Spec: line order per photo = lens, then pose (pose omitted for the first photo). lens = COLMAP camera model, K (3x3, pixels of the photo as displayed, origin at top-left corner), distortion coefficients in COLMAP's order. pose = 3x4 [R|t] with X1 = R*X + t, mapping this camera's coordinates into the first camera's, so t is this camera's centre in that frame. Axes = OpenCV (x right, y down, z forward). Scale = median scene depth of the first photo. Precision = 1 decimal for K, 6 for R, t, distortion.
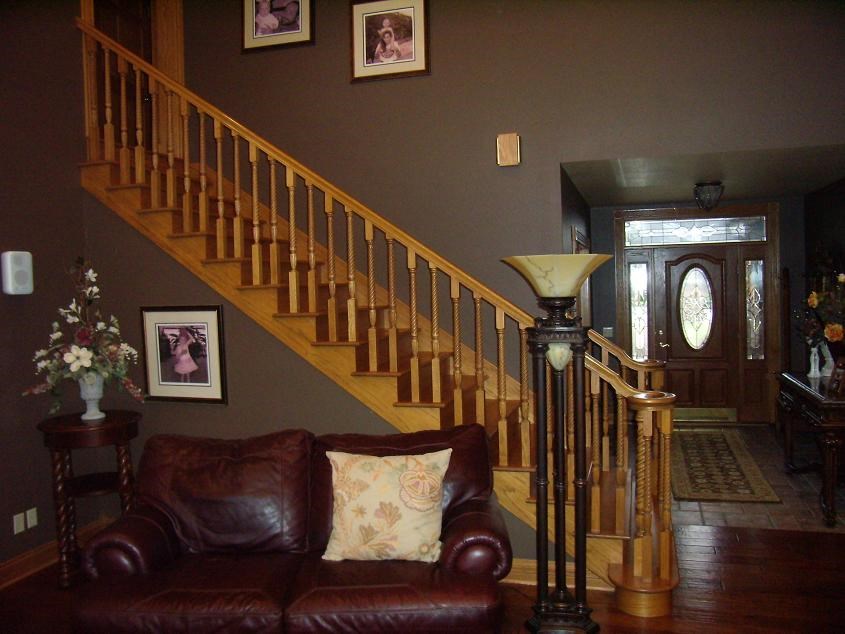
lens RADIAL K [[687.1, 0, 422.5], [0, 687.1, 317.0], [0, 0, 1]] dist [-0.186971, 0.190201]
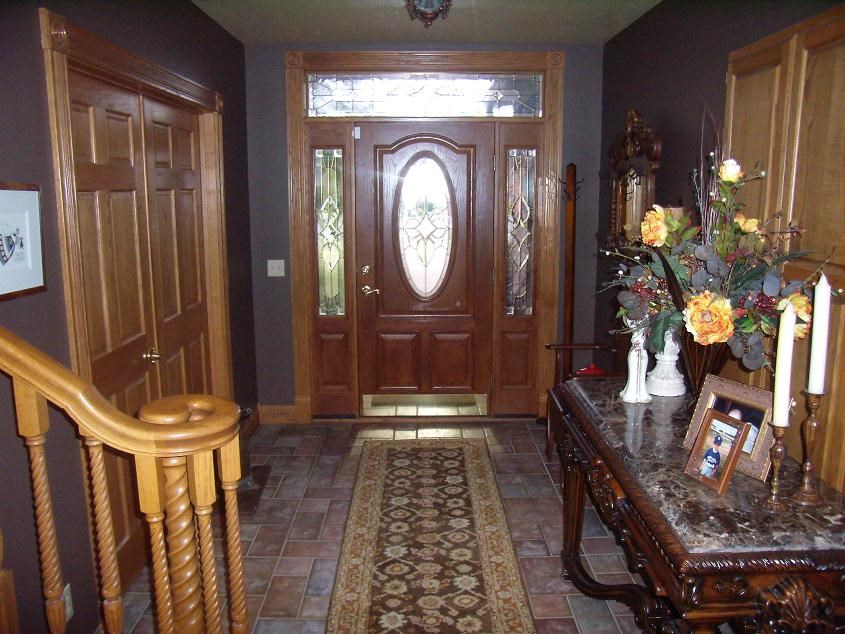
lens RADIAL K [[687.1, 0, 422.5], [0, 687.1, 317.0], [0, 0, 1]] dist [-0.186971, 0.190201]
pose [[0.950966, -0.025540, 0.308239, 0.236763], [-0.015860, 0.991247, 0.131062, -0.015661], [-0.308889, -0.129524, 0.942237, 0.459589]]
